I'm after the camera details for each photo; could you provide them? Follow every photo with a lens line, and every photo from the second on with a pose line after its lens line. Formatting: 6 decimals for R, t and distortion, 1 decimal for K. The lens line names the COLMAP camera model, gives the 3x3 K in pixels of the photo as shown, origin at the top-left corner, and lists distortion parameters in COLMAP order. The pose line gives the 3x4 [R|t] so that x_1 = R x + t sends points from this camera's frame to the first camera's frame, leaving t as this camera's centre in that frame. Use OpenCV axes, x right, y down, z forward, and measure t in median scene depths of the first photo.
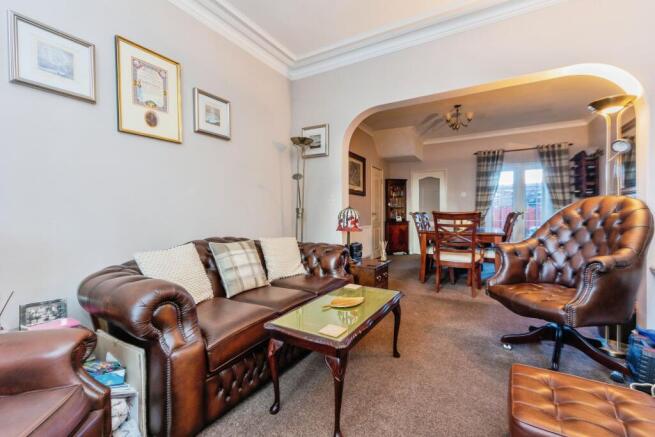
lens RADIAL K [[287.0, 0, 325.8], [0, 287.0, 208.8], [0, 0, 1]] dist [0.000714, 0.000293]
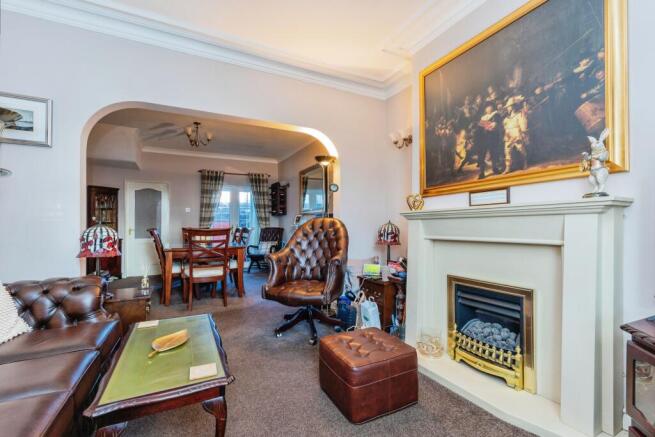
lens RADIAL K [[289.0, 0, 327.8], [0, 289.0, 221.2], [0, 0, 1]] dist [-0.000499, -0.000097]
pose [[0.529775, 0.007974, 0.848100, -0.187005], [-0.003677, 0.999968, -0.007105, -0.007948], [-0.848130, 0.000646, 0.529788, 0.080168]]
